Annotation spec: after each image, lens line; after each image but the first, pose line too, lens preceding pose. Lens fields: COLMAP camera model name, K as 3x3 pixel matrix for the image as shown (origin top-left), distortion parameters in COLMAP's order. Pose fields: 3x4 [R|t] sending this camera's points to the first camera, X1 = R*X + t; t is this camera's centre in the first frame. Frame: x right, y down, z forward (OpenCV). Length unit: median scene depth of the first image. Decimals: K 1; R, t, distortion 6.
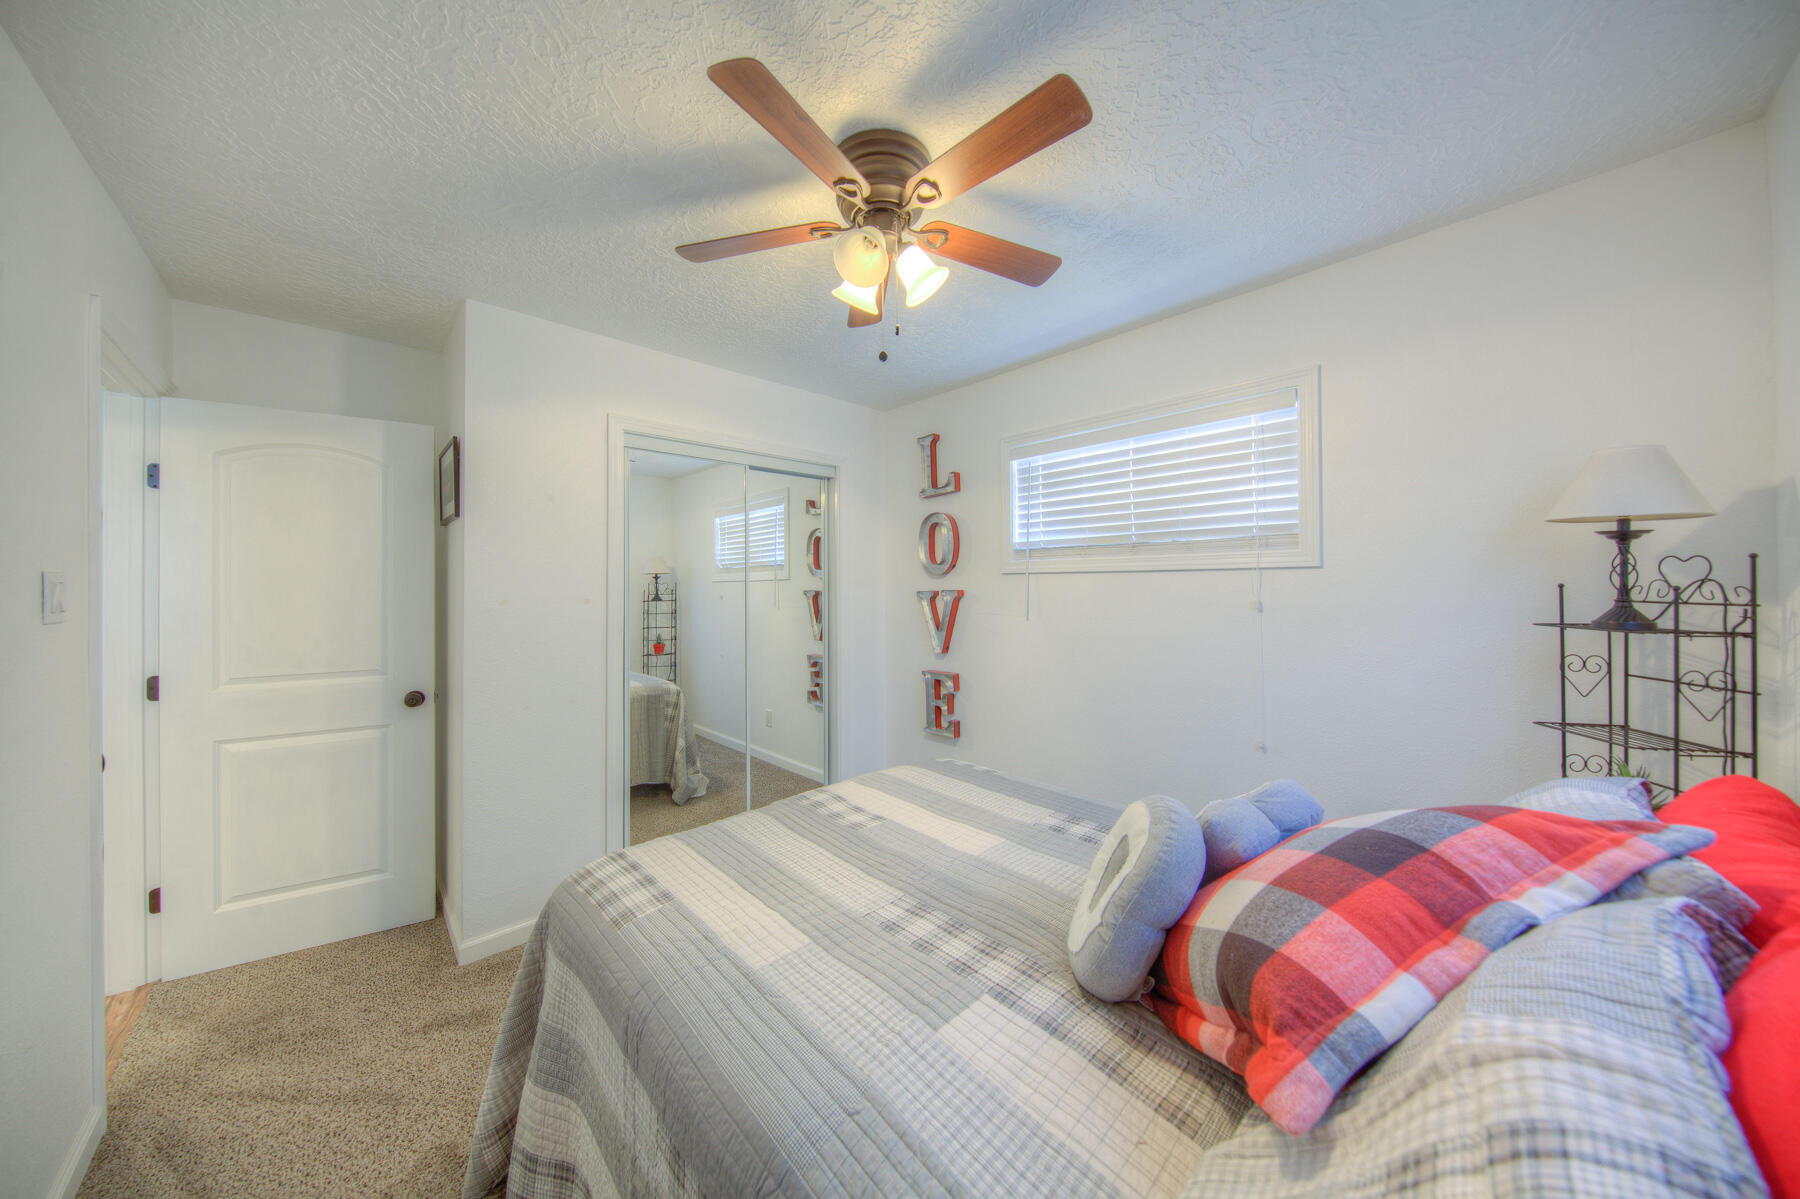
lens RADIAL K [[577.0, 0, 896.9], [0, 577.0, 585.8], [0, 0, 1]] dist [-0.001610, -0.001990]
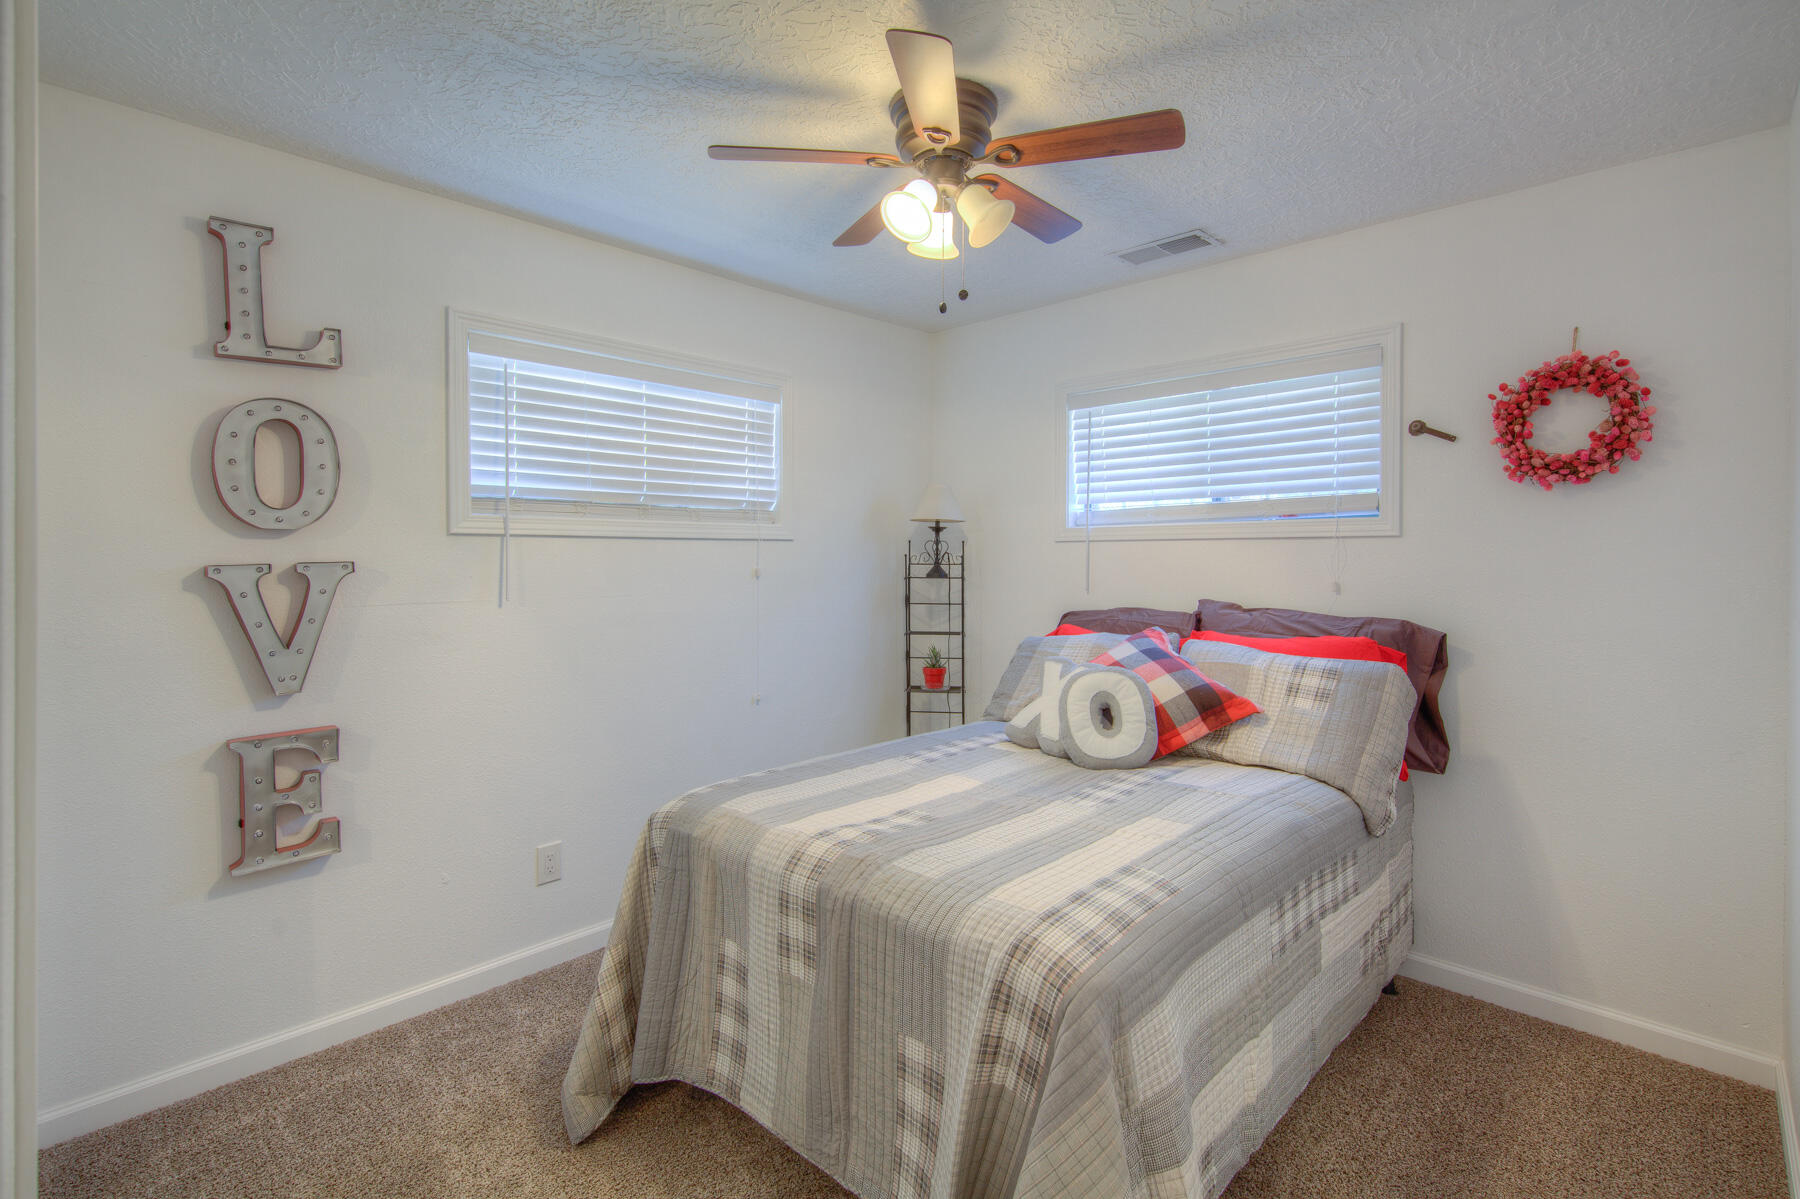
lens RADIAL K [[839.9, 0, 885.6], [0, 839.9, 568.5], [0, 0, 1]] dist [0.009745, -0.005114]
pose [[-0.039590, -0.008266, 0.999182, -0.973633], [0.003984, 0.999957, 0.008430, 0.012736], [-0.999208, 0.004315, -0.039555, 0.794371]]
